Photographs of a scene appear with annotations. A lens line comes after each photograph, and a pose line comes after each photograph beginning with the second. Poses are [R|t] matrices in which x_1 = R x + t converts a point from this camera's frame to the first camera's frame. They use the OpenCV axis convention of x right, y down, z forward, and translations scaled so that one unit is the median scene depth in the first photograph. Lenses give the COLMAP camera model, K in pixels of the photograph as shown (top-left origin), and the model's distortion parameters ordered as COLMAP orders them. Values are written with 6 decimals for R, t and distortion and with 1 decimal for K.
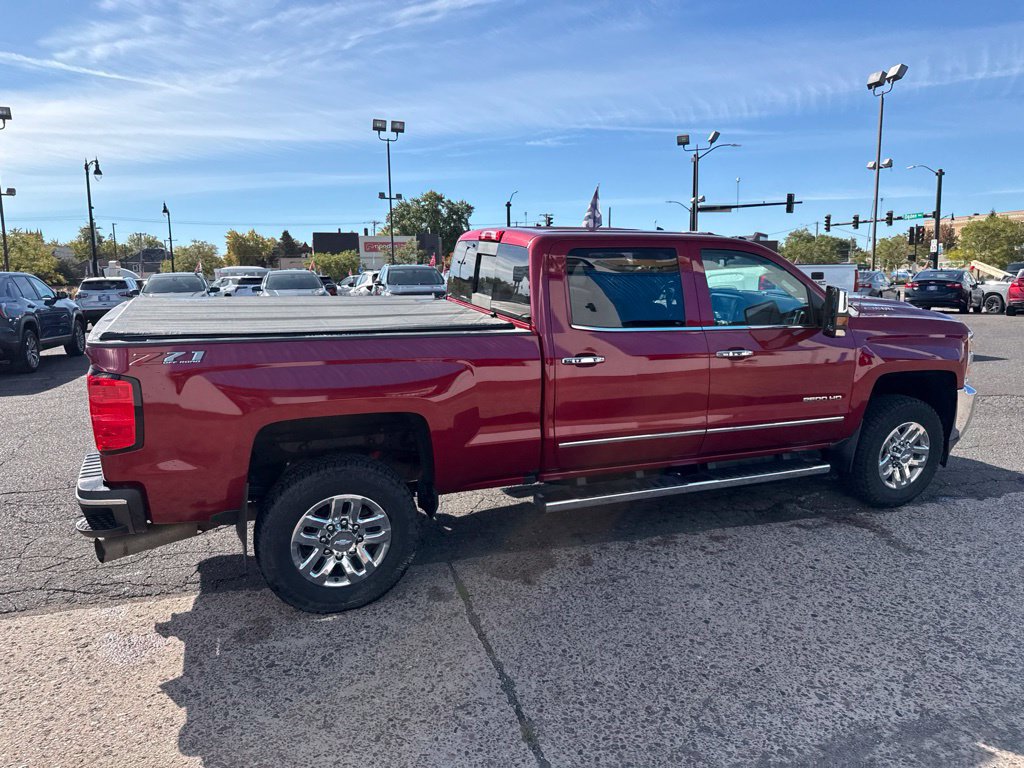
lens RADIAL K [[717.7, 0, 517.8], [0, 717.7, 380.1], [0, 0, 1]] dist [0.028825, -0.035181]
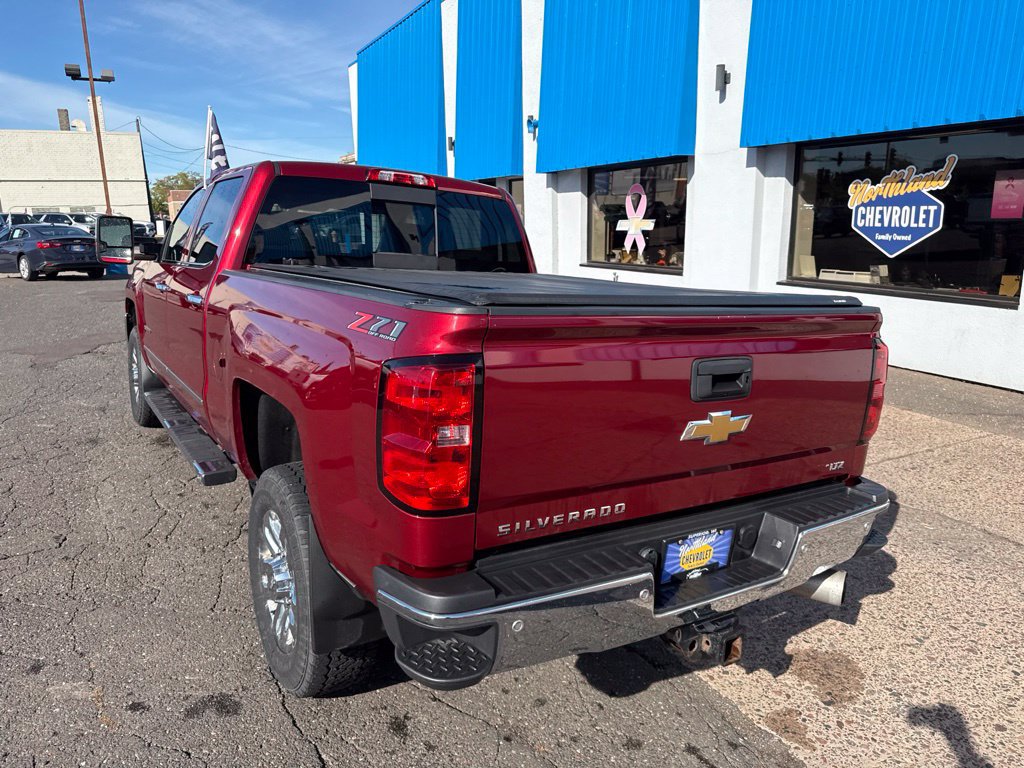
lens RADIAL K [[716.2, 0, 515.4], [0, 716.2, 384.0], [0, 0, 1]] dist [0.038795, -0.049922]
pose [[-0.185838, -0.206798, 0.960572, -0.932656], [0.155335, 0.959125, 0.236539, -0.159389], [-0.970224, 0.193169, -0.146119, 1.092572]]
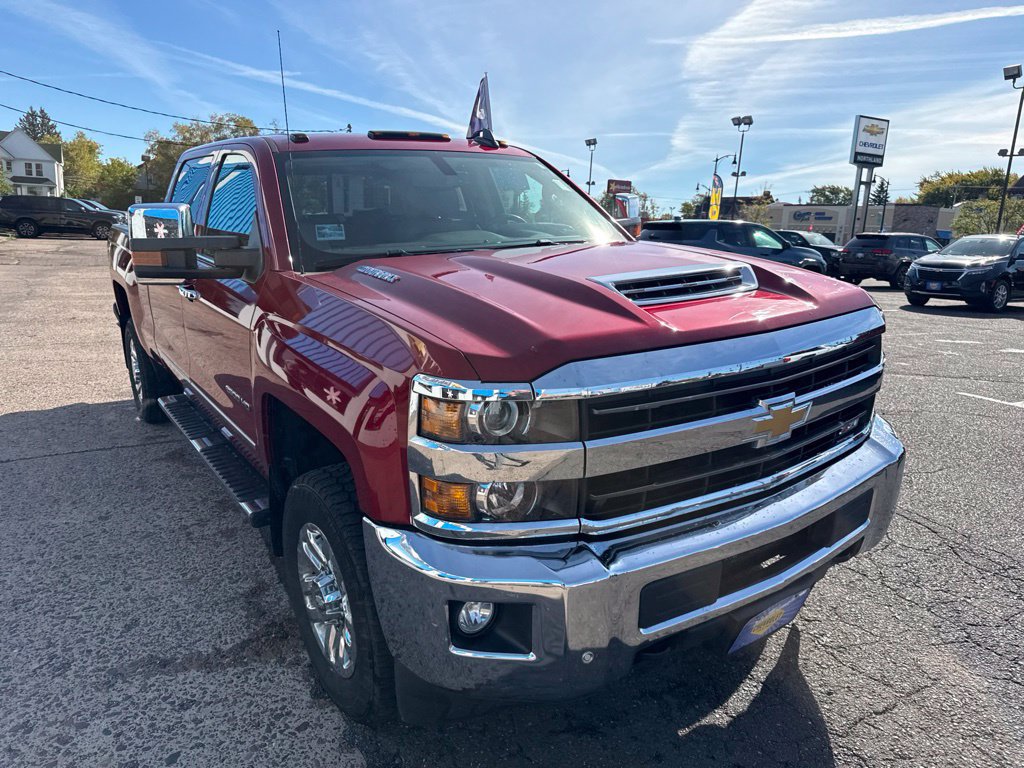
lens RADIAL K [[717.7, 0, 513.3], [0, 717.7, 388.5], [0, 0, 1]] dist [0.028825, -0.035181]
pose [[0.211830, 0.239416, -0.947527, 1.106068], [-0.189747, 0.961156, 0.200439, -0.154779], [0.958710, 0.137331, 0.249030, 1.139095]]
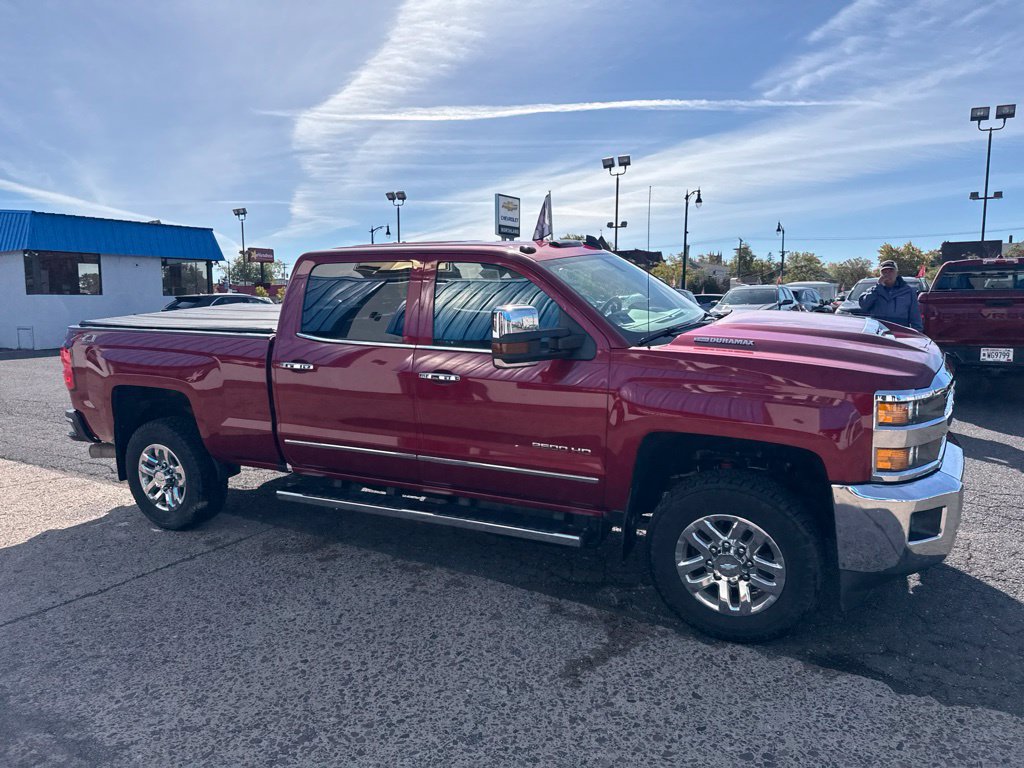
lens RADIAL K [[717.7, 0, 517.5], [0, 717.7, 388.7], [0, 0, 1]] dist [0.028825, -0.035181]
pose [[0.653396, 0.105151, -0.749678, 1.023249], [-0.112650, 0.992786, 0.041067, -0.068933], [0.748588, 0.057619, 0.660527, 0.481026]]
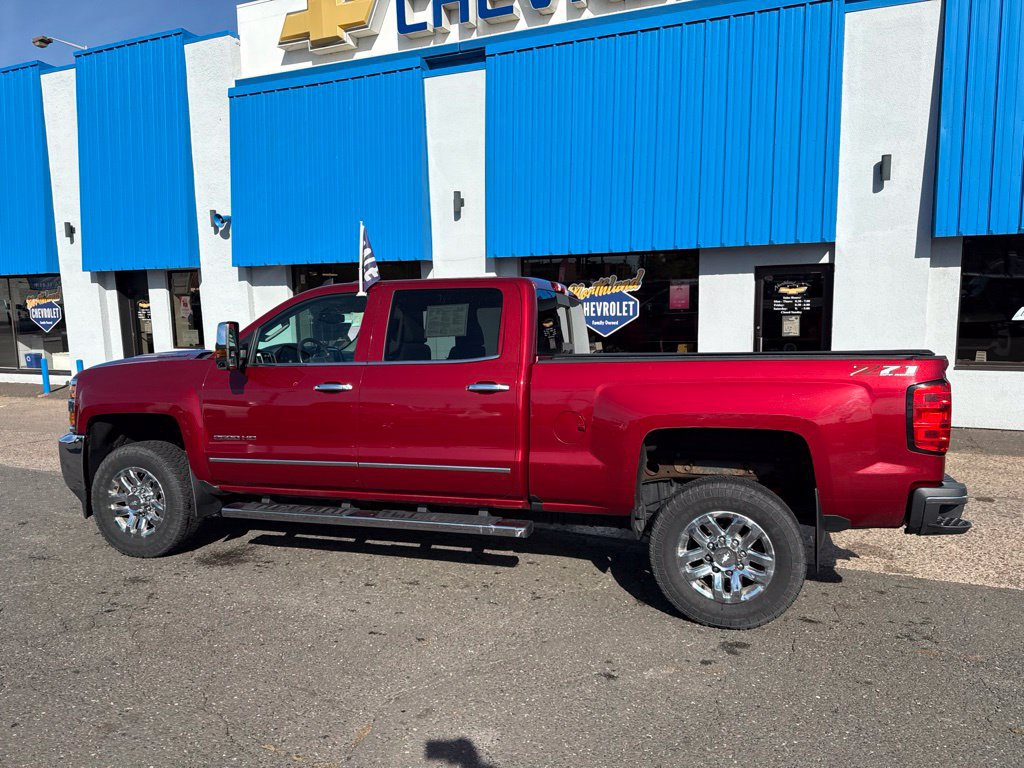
lens RADIAL K [[716.2, 0, 513.7], [0, 716.2, 399.0], [0, 0, 1]] dist [0.038795, -0.049922]
pose [[-0.767040, -0.059897, 0.638797, -0.717886], [0.123100, 0.963397, 0.238146, -0.323191], [-0.629679, 0.261303, -0.731591, 1.975552]]
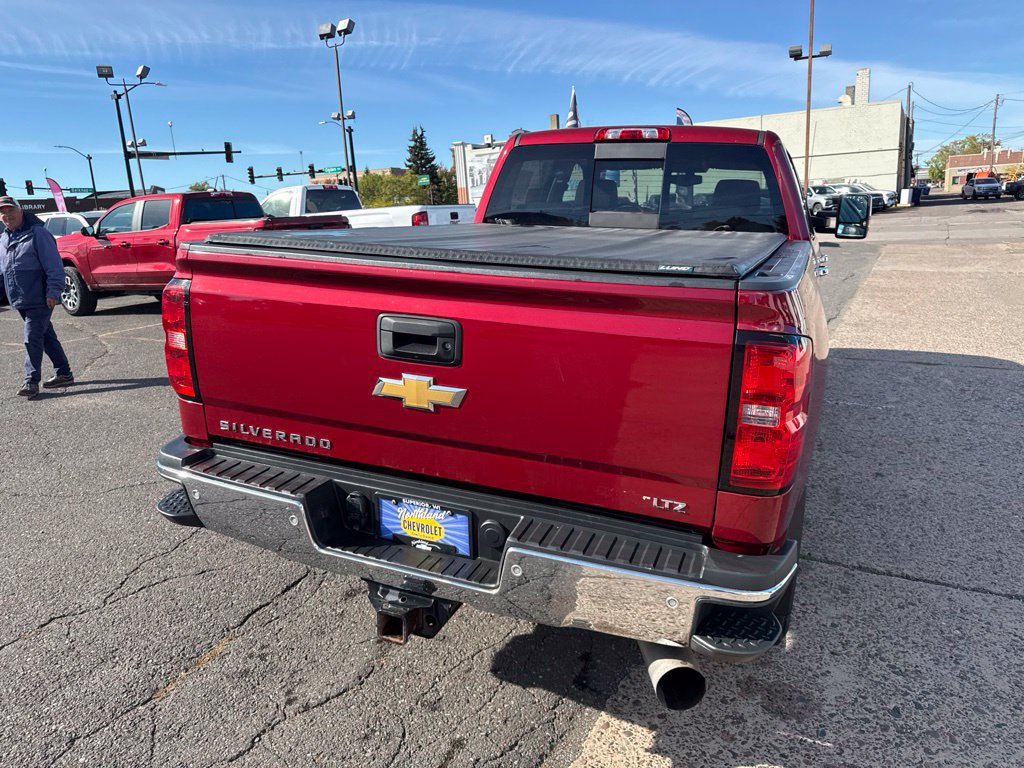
lens RADIAL K [[717.7, 0, 518.3], [0, 717.7, 381.3], [0, 0, 1]] dist [0.028825, -0.035181]
pose [[0.702400, -0.184220, 0.687530, -0.762551], [0.142701, 0.982762, 0.117538, -0.047629], [-0.697331, 0.015553, 0.716581, 0.547362]]
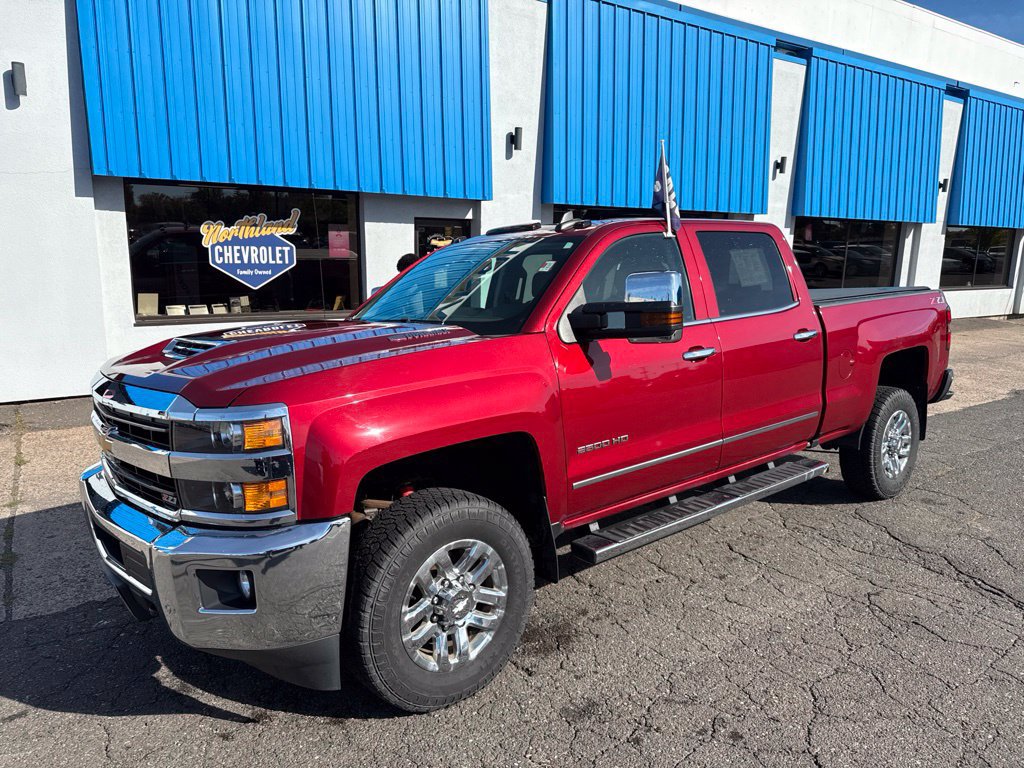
lens RADIAL K [[716.2, 0, 511.2], [0, 716.2, 391.1], [0, 0, 1]] dist [0.038795, -0.049922]
pose [[-0.954162, 0.058462, -0.293526, 0.567963], [-0.045580, 0.940912, 0.335570, -0.351619], [0.295800, 0.333567, -0.895118, 2.068790]]
